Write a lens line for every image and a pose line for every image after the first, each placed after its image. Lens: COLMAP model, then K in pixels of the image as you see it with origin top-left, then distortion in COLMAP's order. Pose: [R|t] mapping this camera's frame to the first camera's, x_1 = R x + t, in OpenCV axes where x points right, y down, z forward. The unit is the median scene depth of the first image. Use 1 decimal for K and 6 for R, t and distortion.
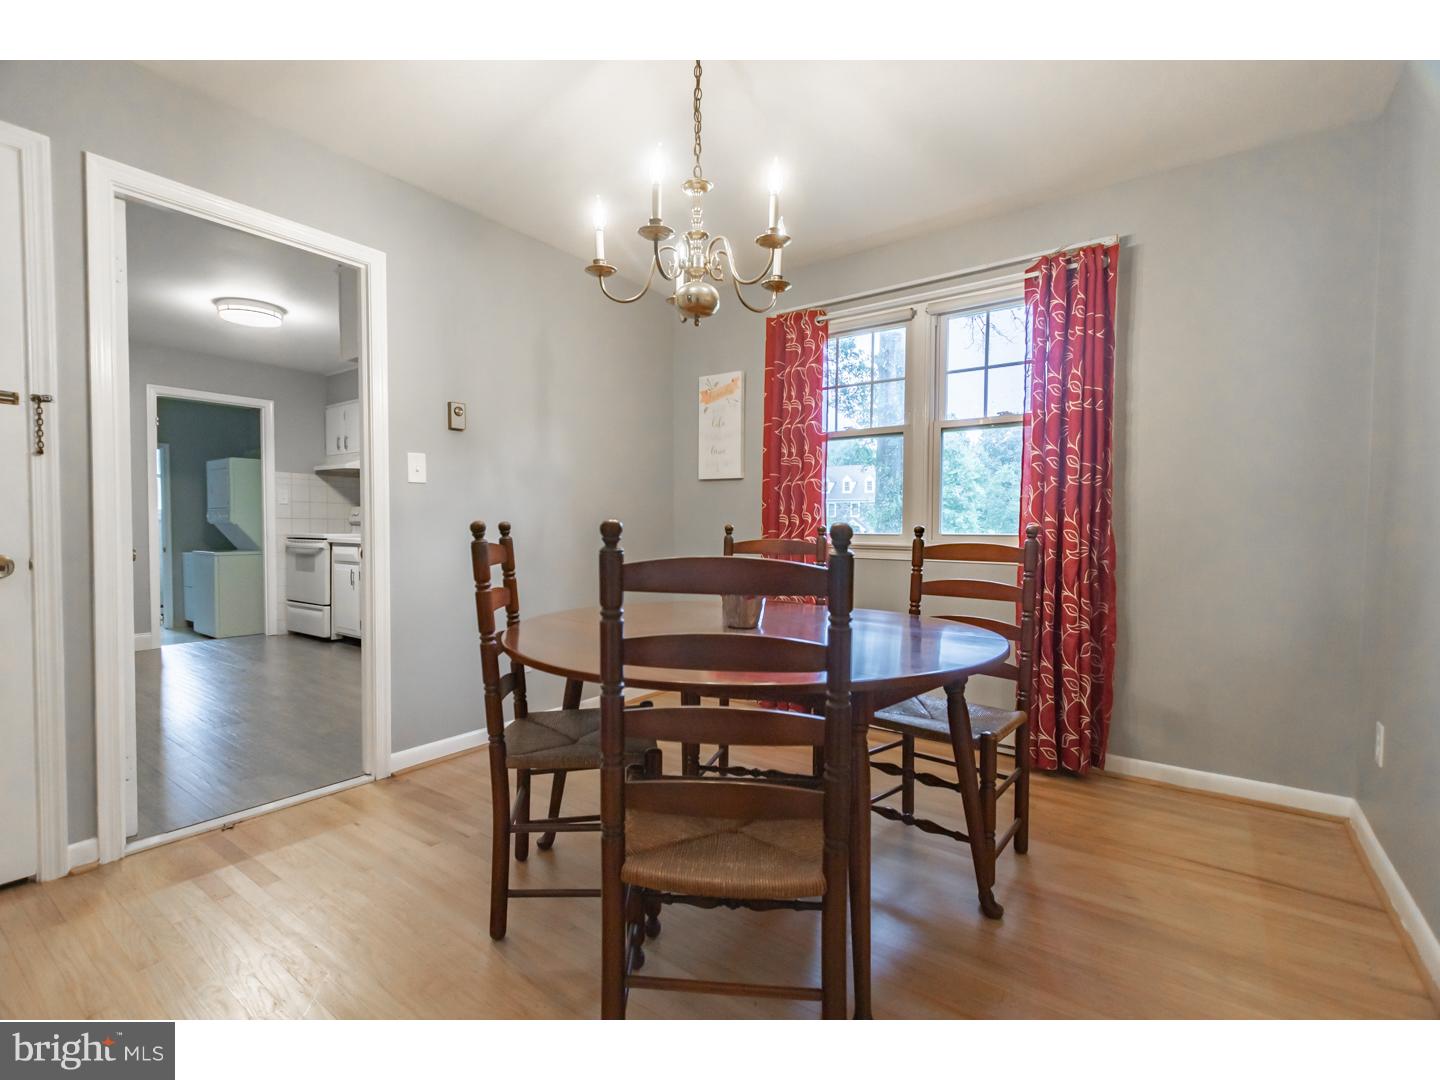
lens RADIAL K [[669.6, 0, 718.3], [0, 669.6, 542.9], [0, 0, 1]] dist [0.006792, -0.000178]
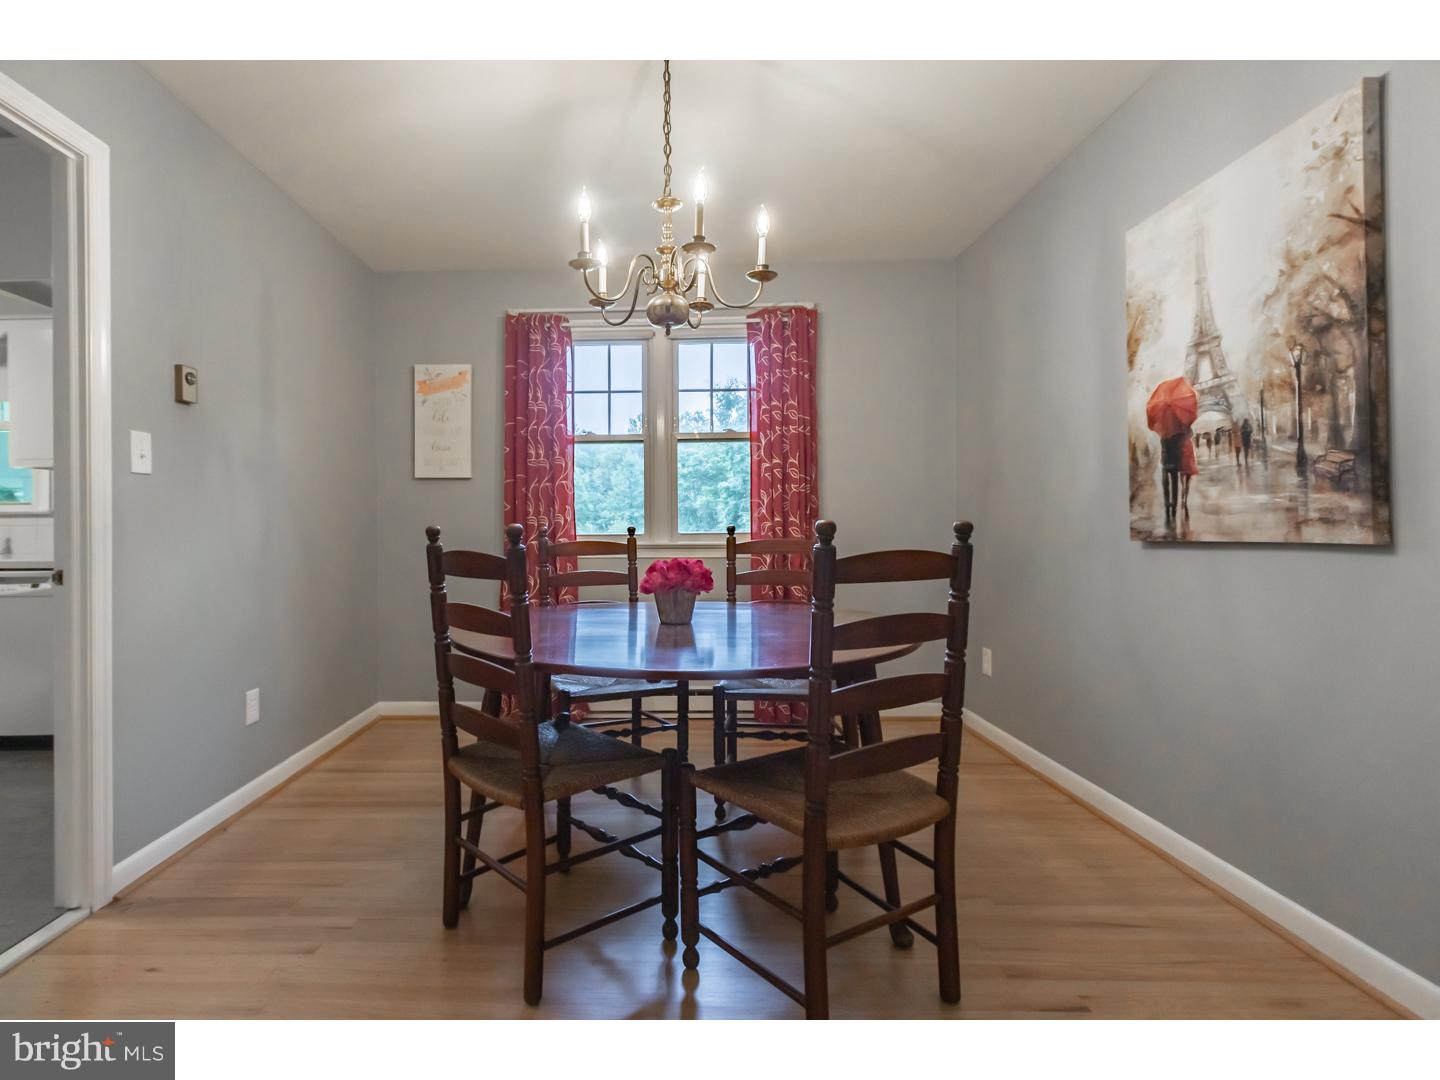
lens RADIAL K [[669.6, 0, 690.5], [0, 669.6, 522.2], [0, 0, 1]] dist [0.006792, -0.000178]
pose [[0.821200, -0.008899, 0.570571, -0.296616], [0.028037, 0.999300, -0.024767, -0.002968], [-0.569951, 0.036336, 0.820875, 0.066804]]
